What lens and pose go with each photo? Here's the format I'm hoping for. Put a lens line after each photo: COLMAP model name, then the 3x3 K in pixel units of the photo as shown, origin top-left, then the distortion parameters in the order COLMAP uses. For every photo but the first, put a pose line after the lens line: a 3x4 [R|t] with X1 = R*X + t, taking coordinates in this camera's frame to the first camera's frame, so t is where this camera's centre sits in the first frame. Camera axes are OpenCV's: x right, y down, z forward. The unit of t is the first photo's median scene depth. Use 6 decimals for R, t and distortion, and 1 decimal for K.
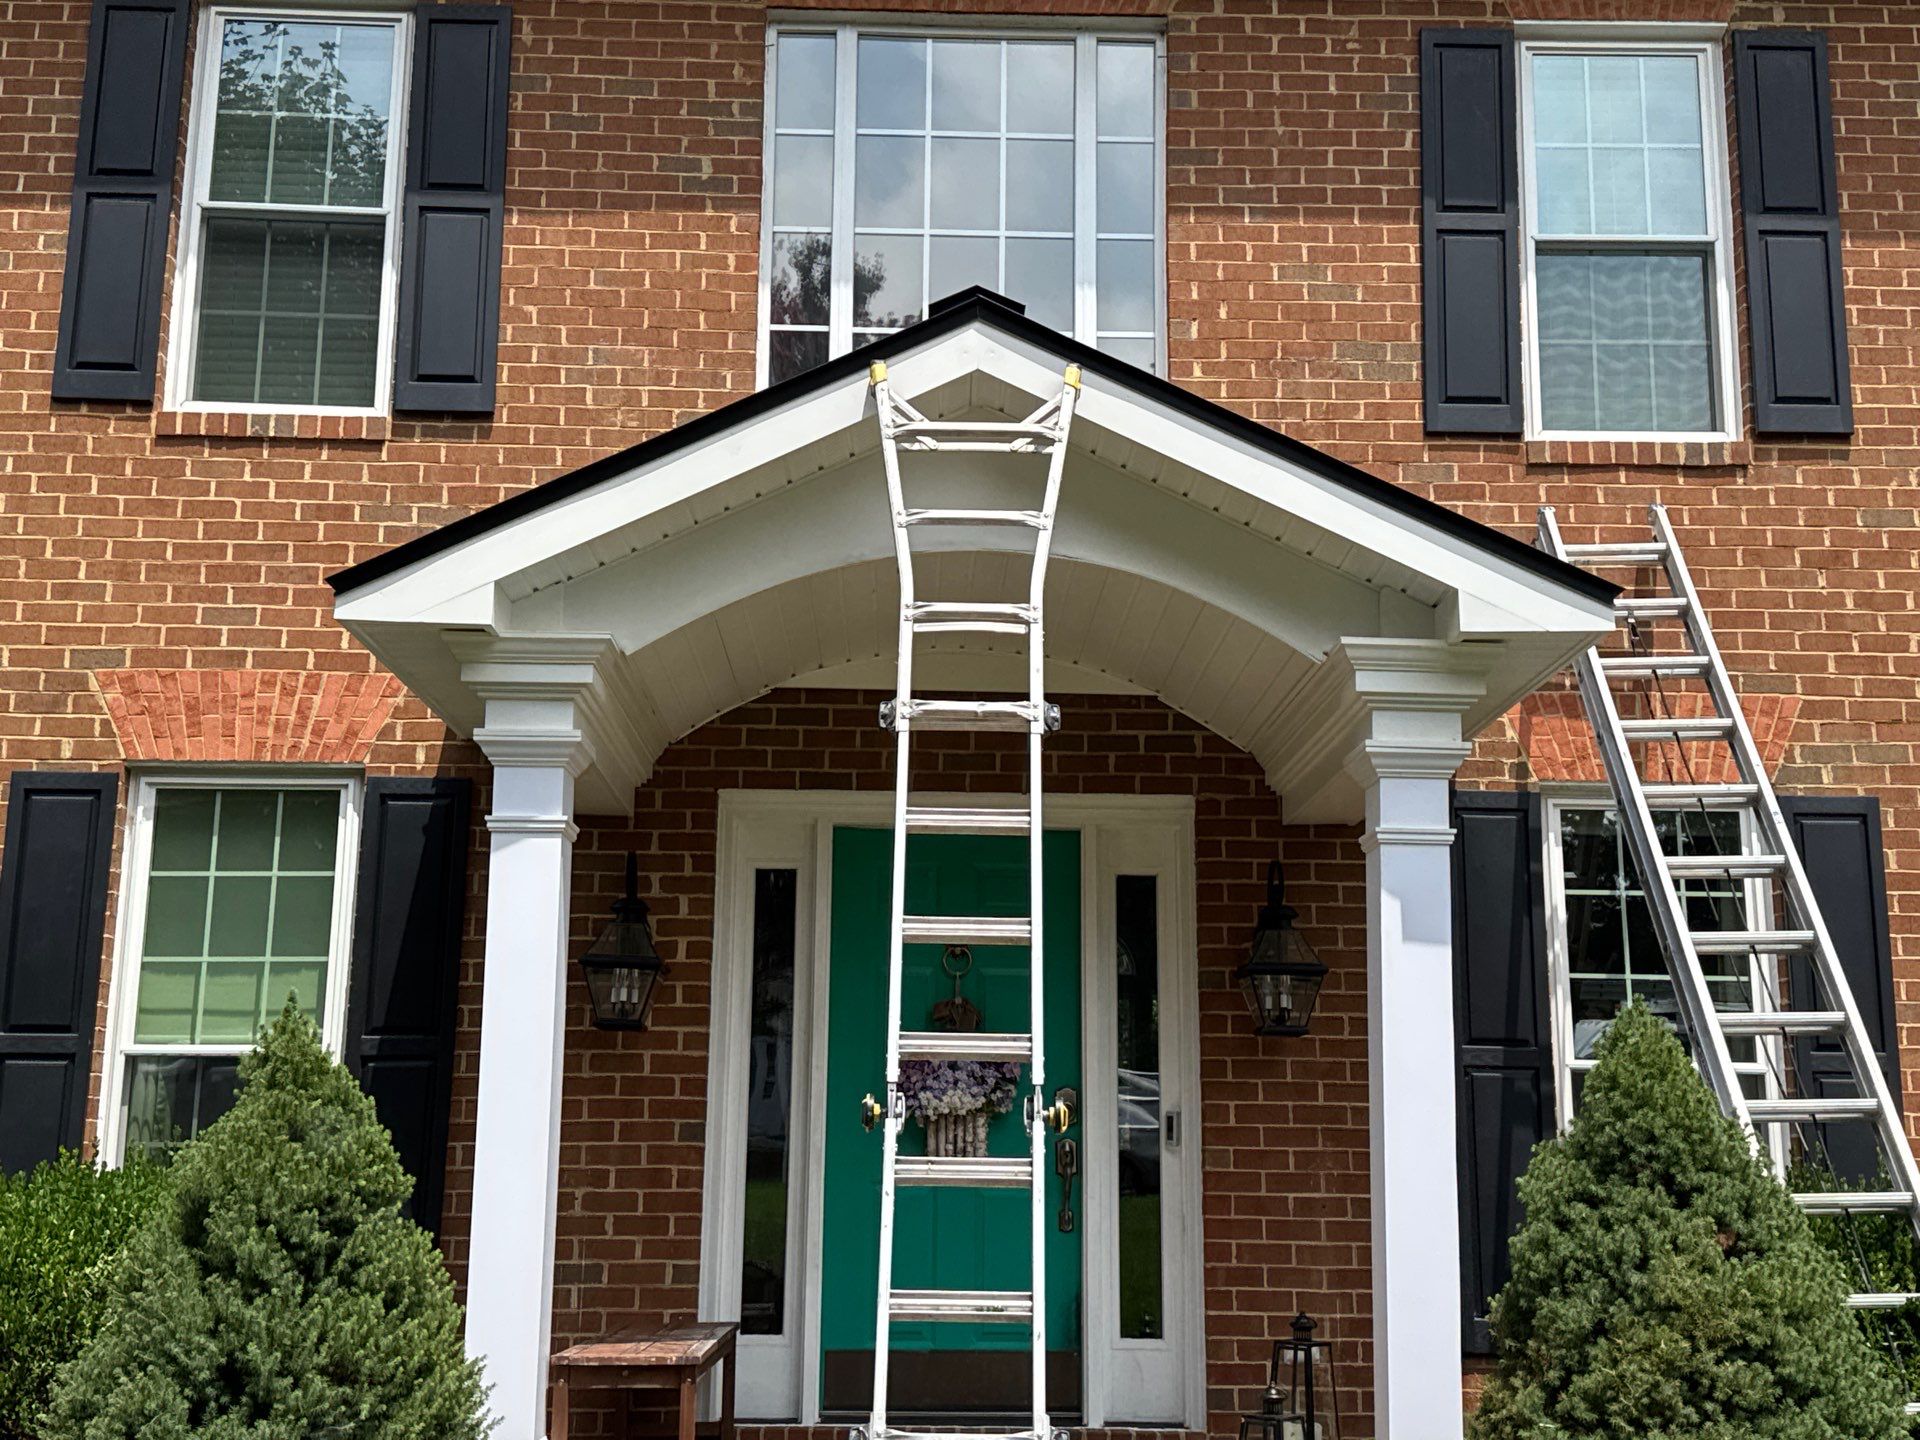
lens RADIAL K [[2278.6, 0, 961.6], [0, 2278.6, 696.3], [0, 0, 1]] dist [0.171640, -0.296289]
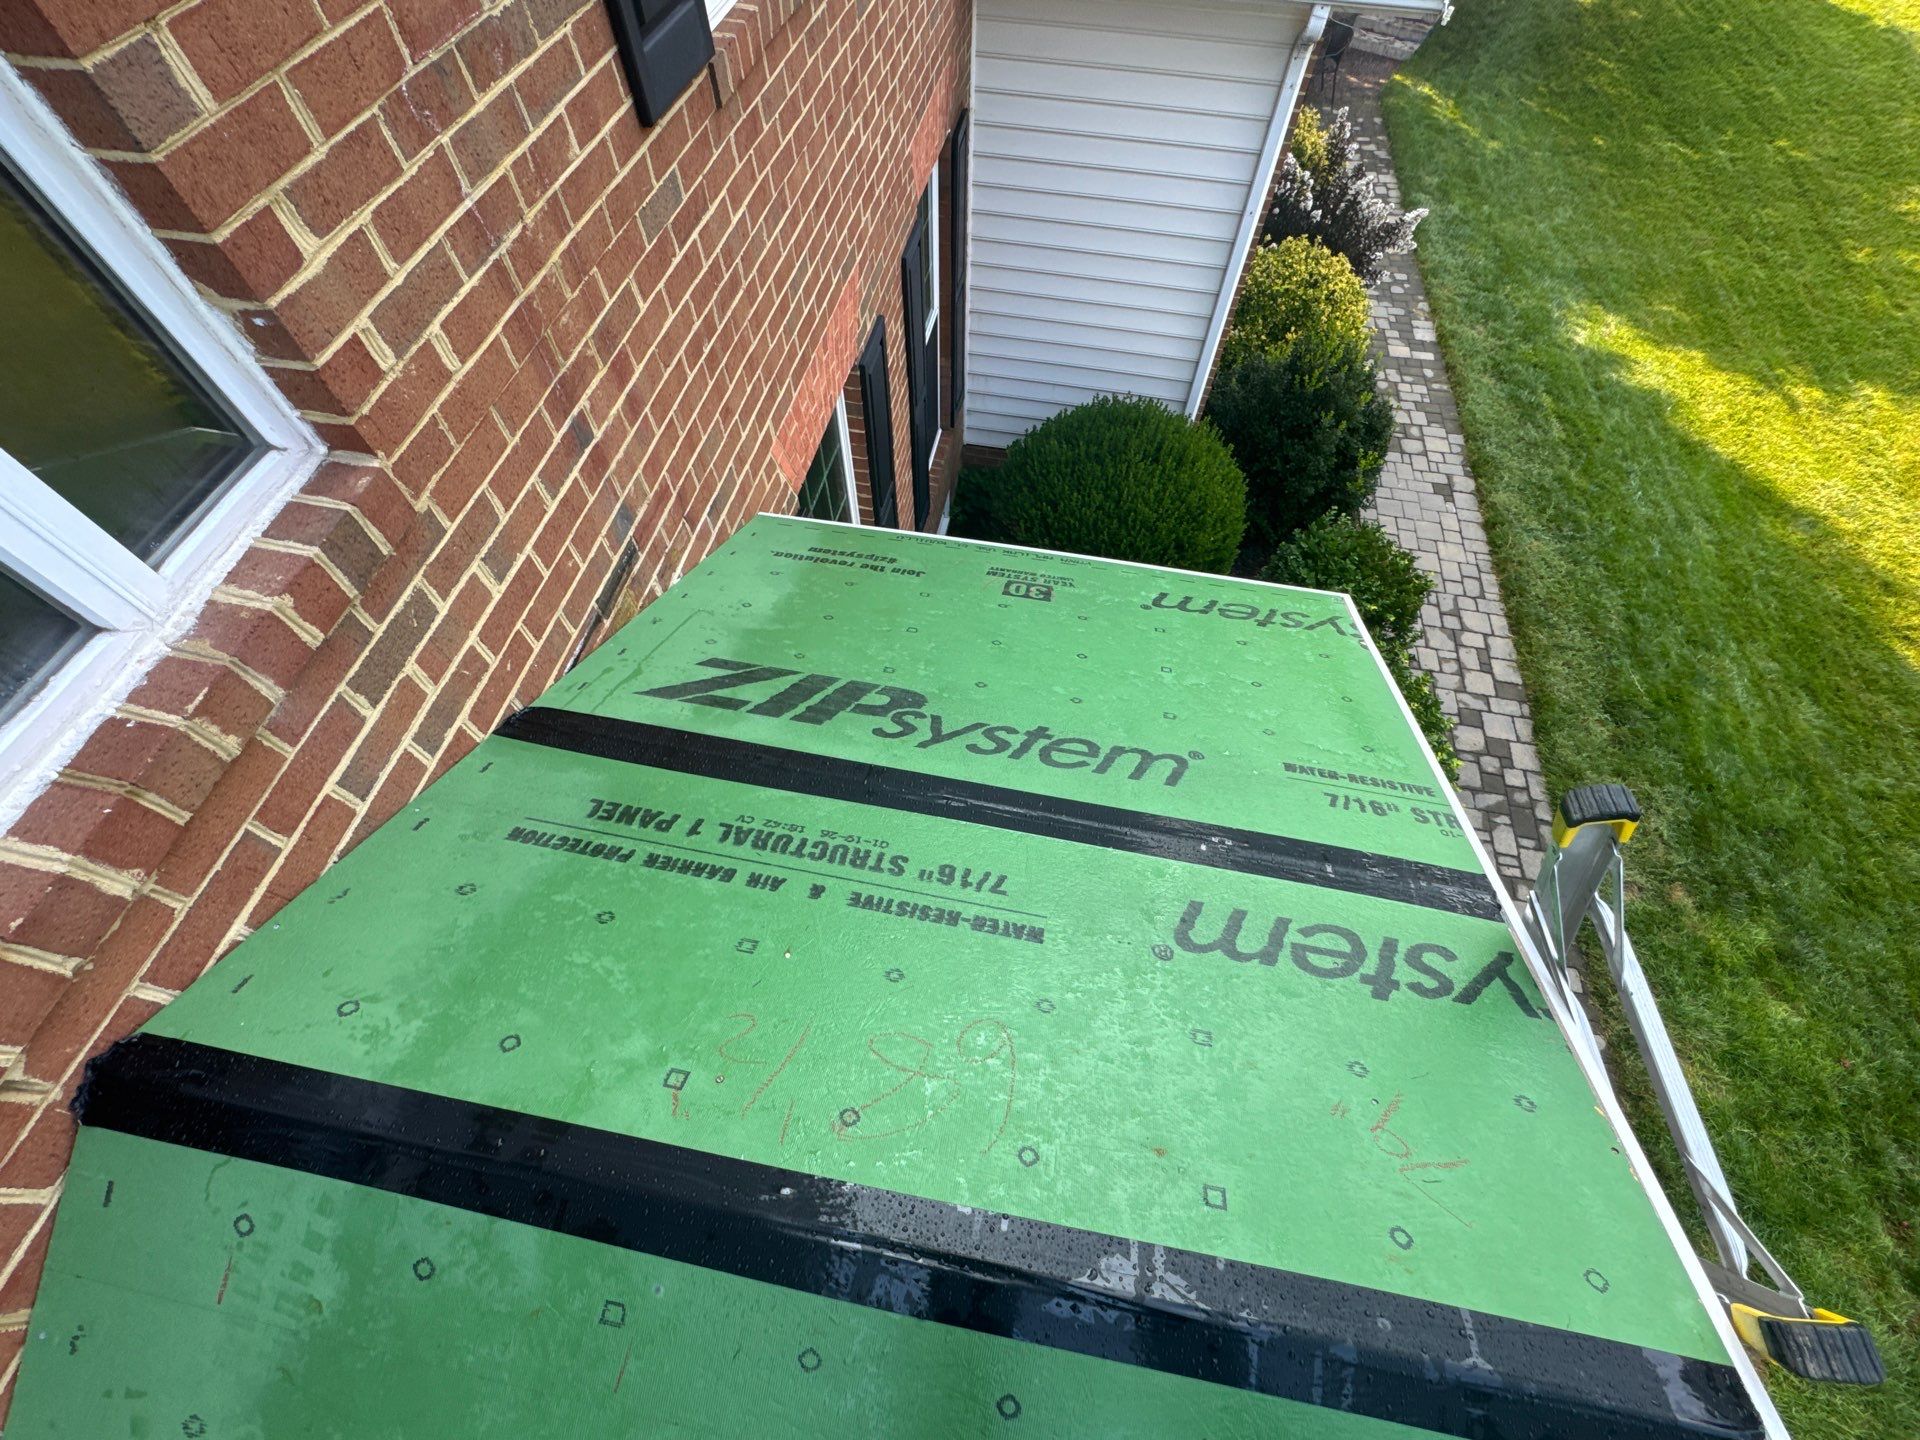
lens RADIAL K [[813.7, 0, 960.0], [0, 813.7, 720.0], [0, 0, 1]] dist [-0.000524, -0.000147]
pose [[0.214517, -0.841120, 0.496487, 0.010452], [-0.215556, 0.455017, 0.863999, -0.232571], [-0.952637, -0.292364, -0.083700, 0.918093]]
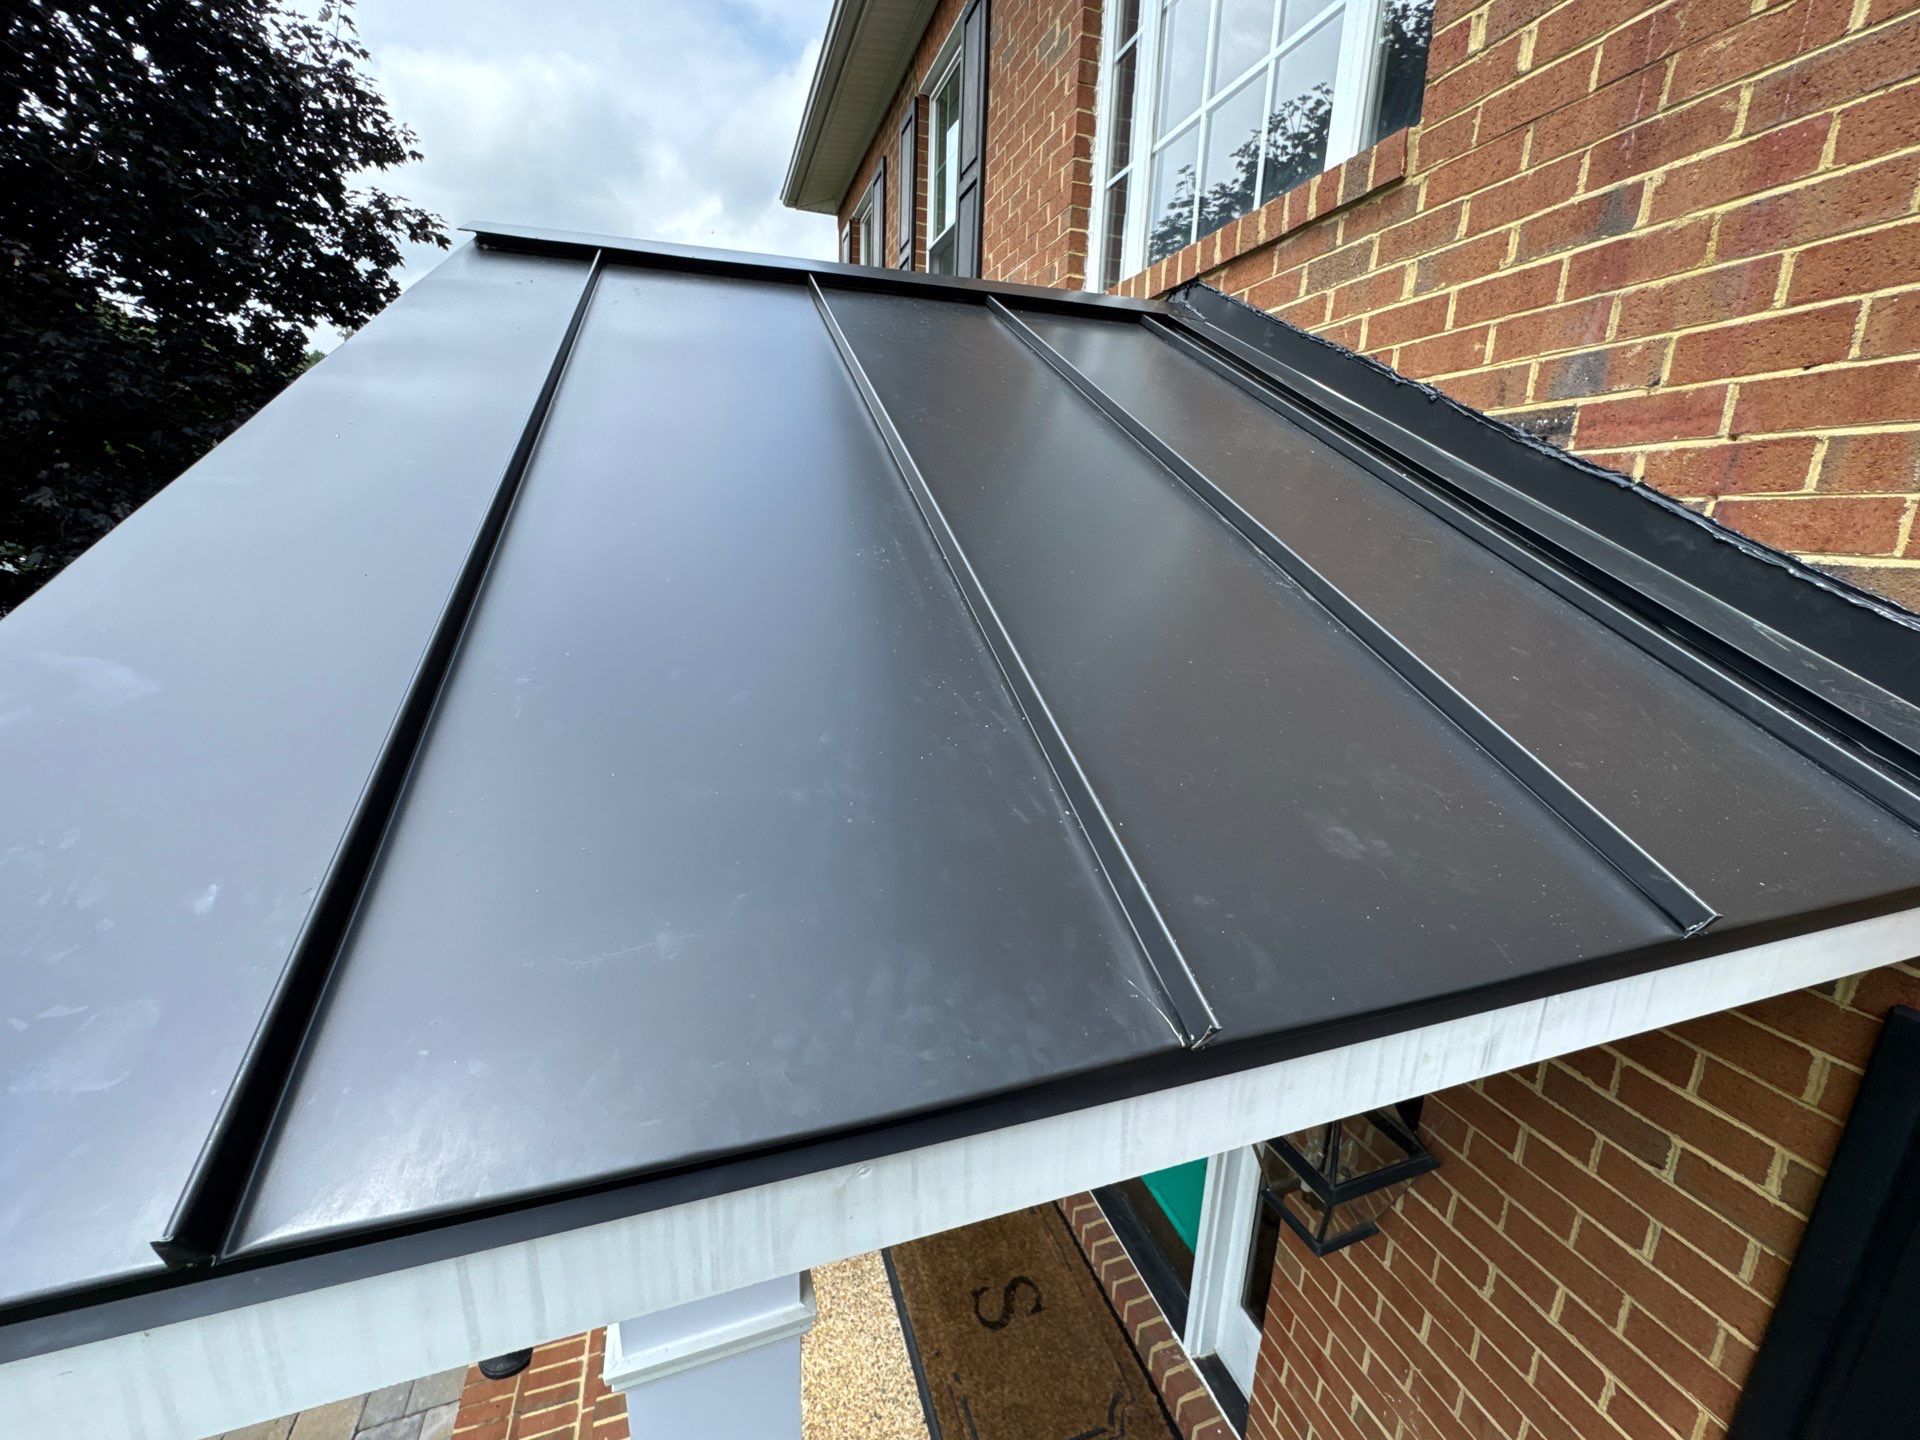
lens RADIAL K [[772.2, 0, 957.2], [0, 772.2, 719.3], [0, 0, 1]] dist [-0.002140, 0.000314]
pose [[0.297577, 0.225854, -0.927598, 0.257334], [0.176263, 0.941913, 0.285885, -0.055644], [0.938285, -0.248574, 0.240482, 0.833203]]
